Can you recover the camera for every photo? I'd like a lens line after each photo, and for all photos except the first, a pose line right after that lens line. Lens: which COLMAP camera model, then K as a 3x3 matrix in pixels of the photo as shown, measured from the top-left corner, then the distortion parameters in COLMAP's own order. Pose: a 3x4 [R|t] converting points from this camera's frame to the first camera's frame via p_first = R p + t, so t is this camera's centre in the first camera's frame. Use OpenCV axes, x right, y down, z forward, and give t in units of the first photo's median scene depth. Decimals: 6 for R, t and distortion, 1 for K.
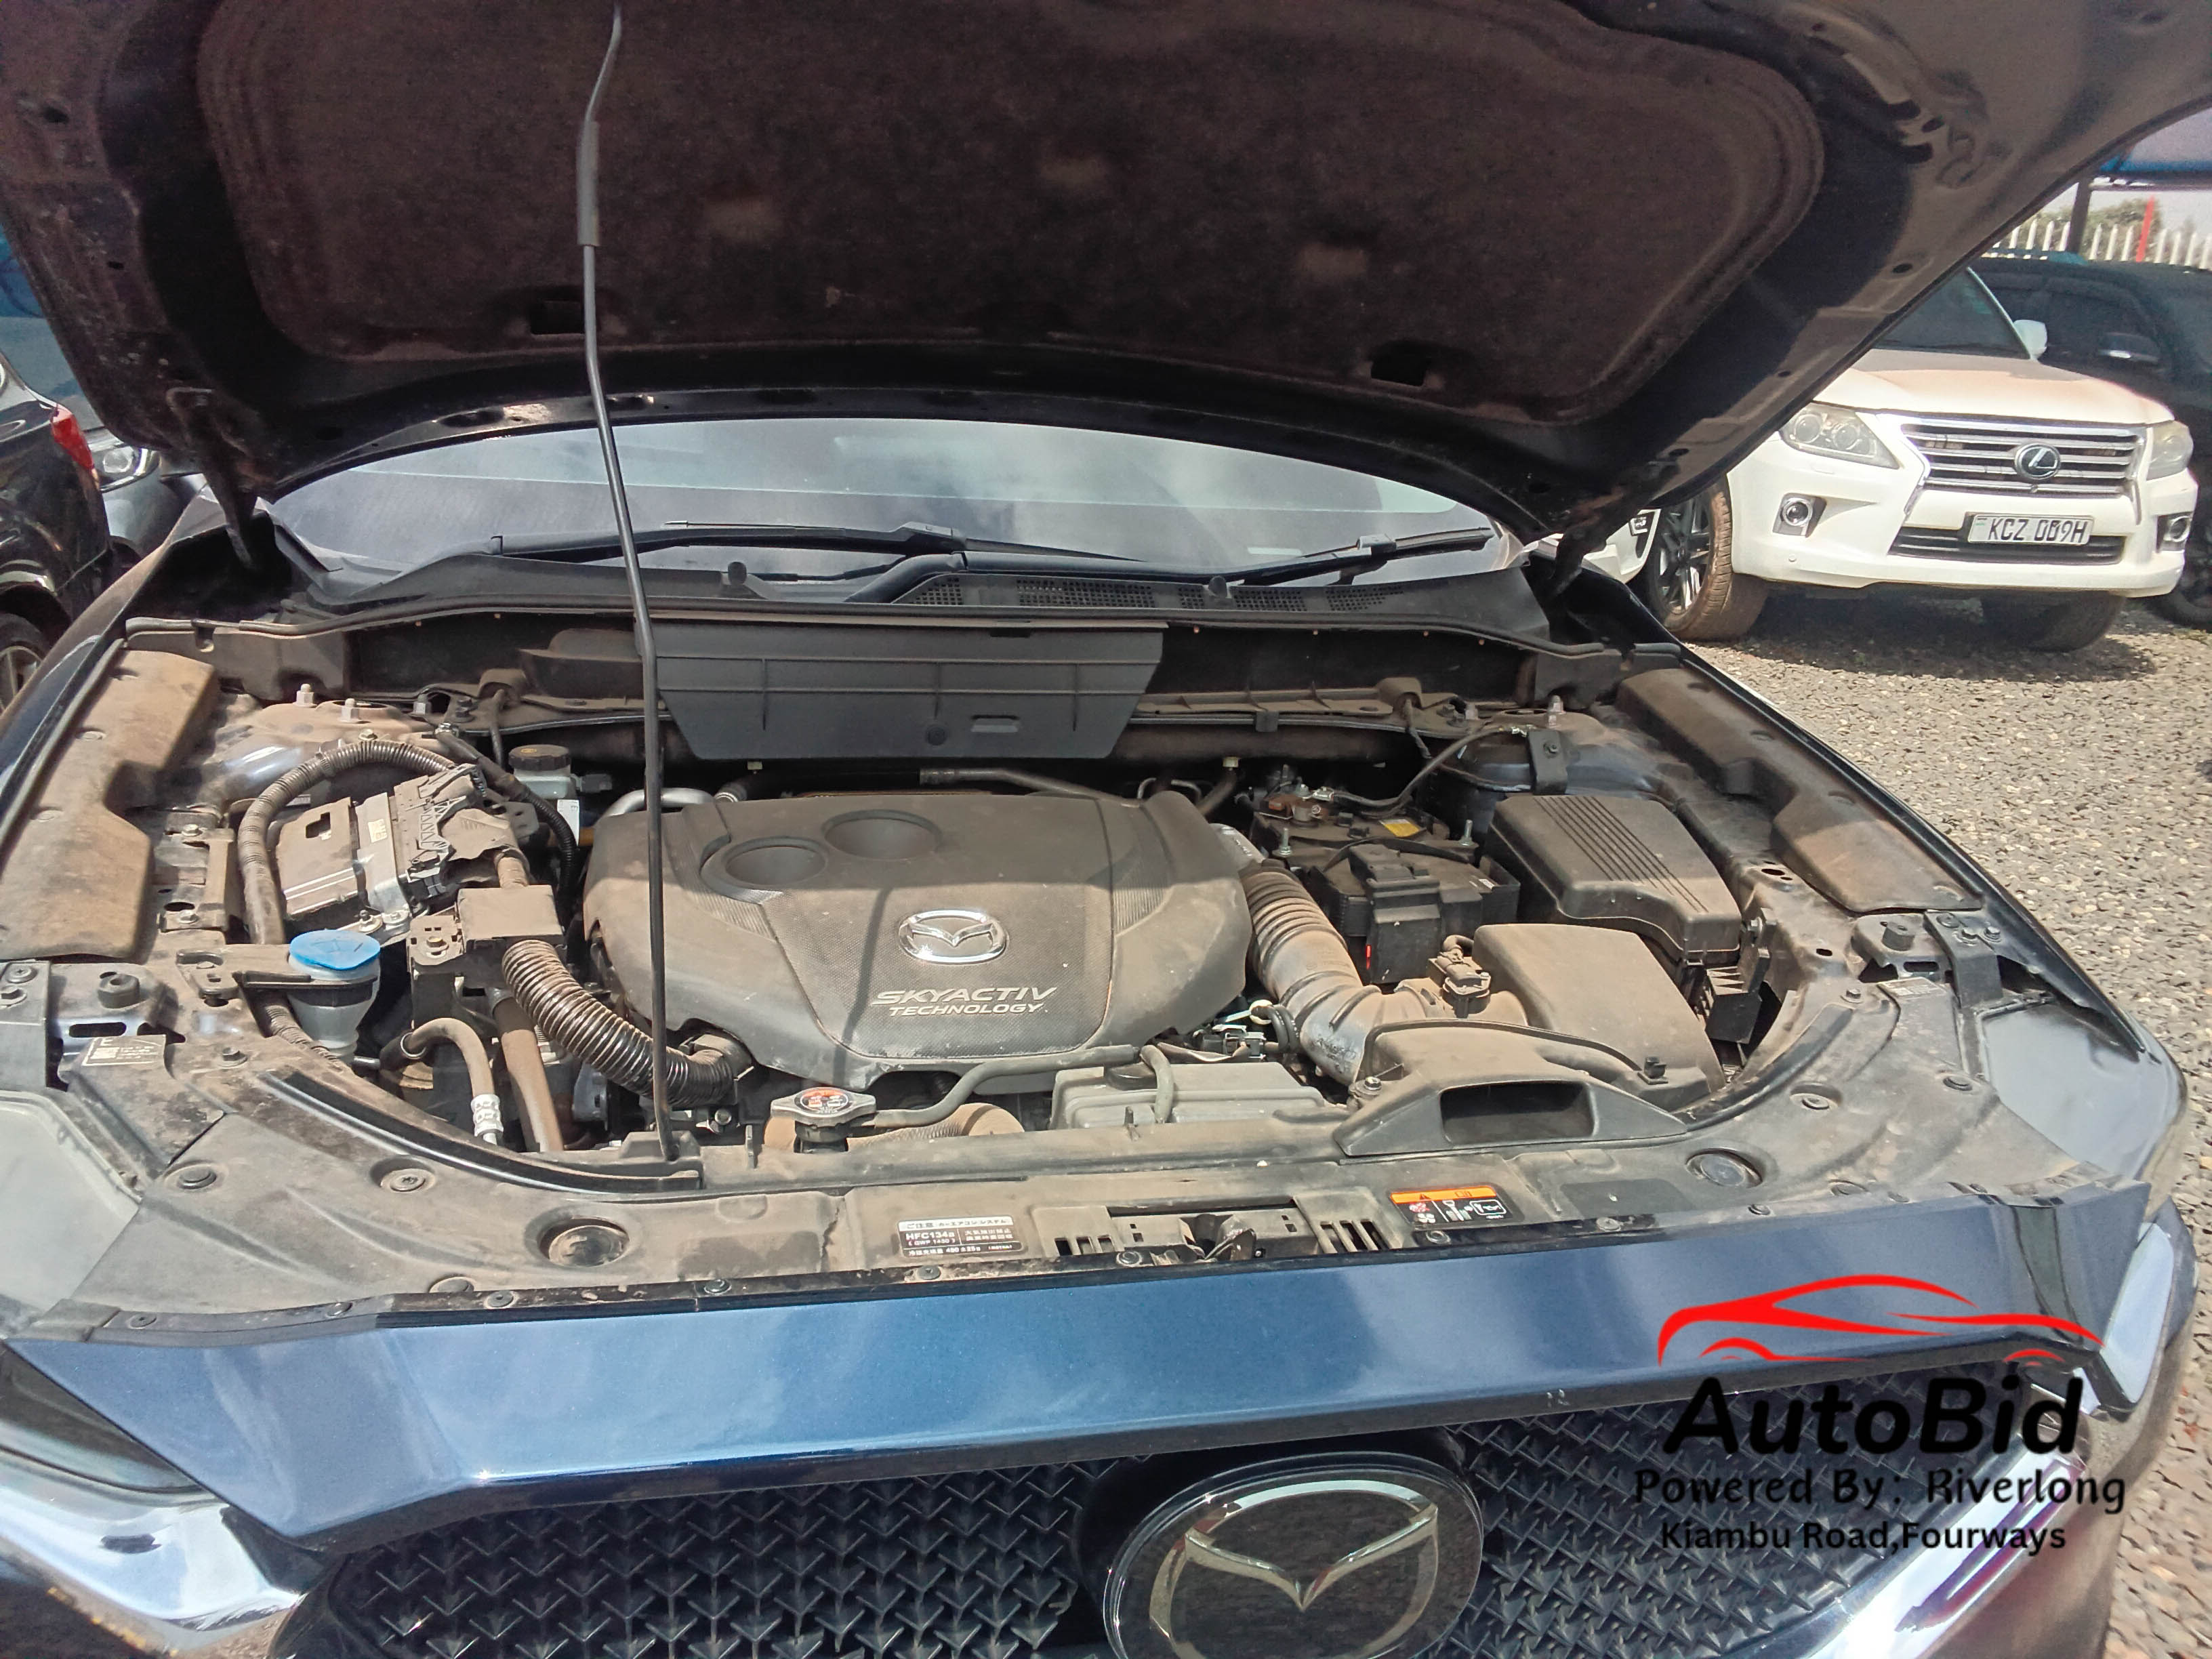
lens RADIAL K [[1745.4, 0, 1100.1], [0, 1745.4, 834.1], [0, 0, 1]] dist [0.049596, 0.002441]
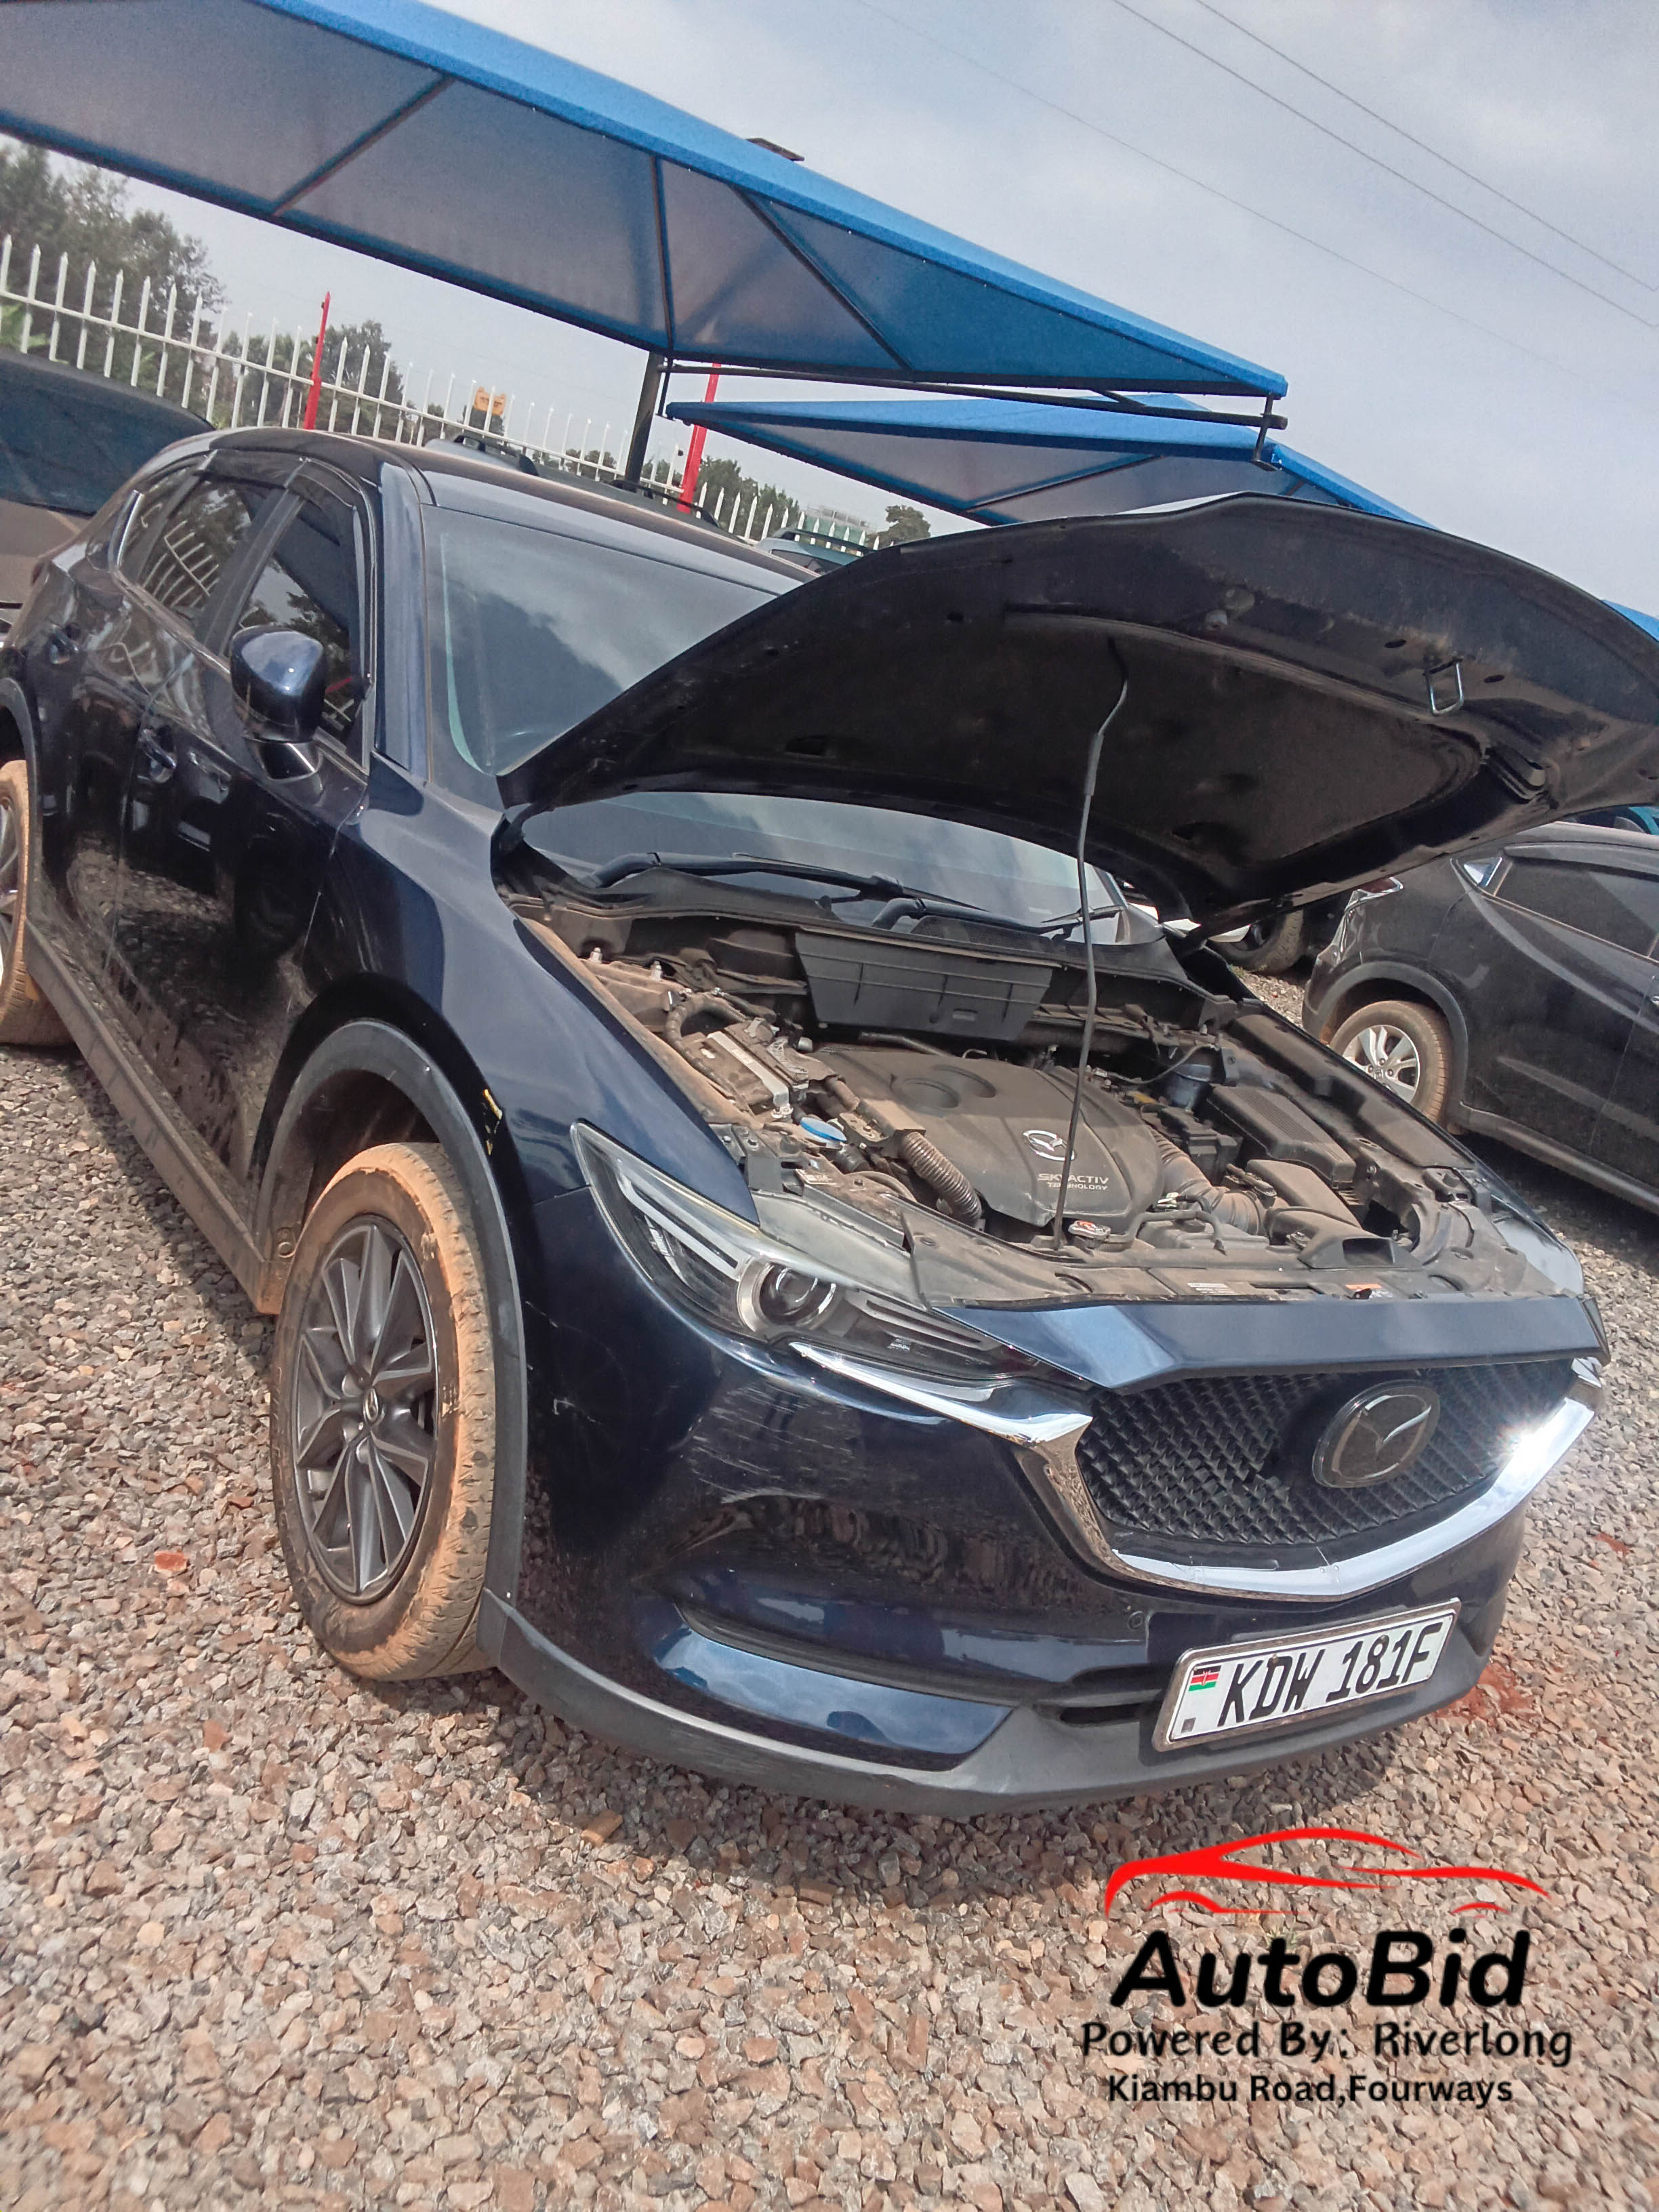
lens RADIAL K [[1745.4, 0, 832.3], [0, 1745.4, 1097.2], [0, 0, 1]] dist [0.049596, 0.002441]
pose [[0.920011, 0.083218, 0.382954, -0.830299], [-0.092163, 0.995731, 0.005034, 0.017362], [-0.380900, -0.039926, 0.923754, -0.481791]]
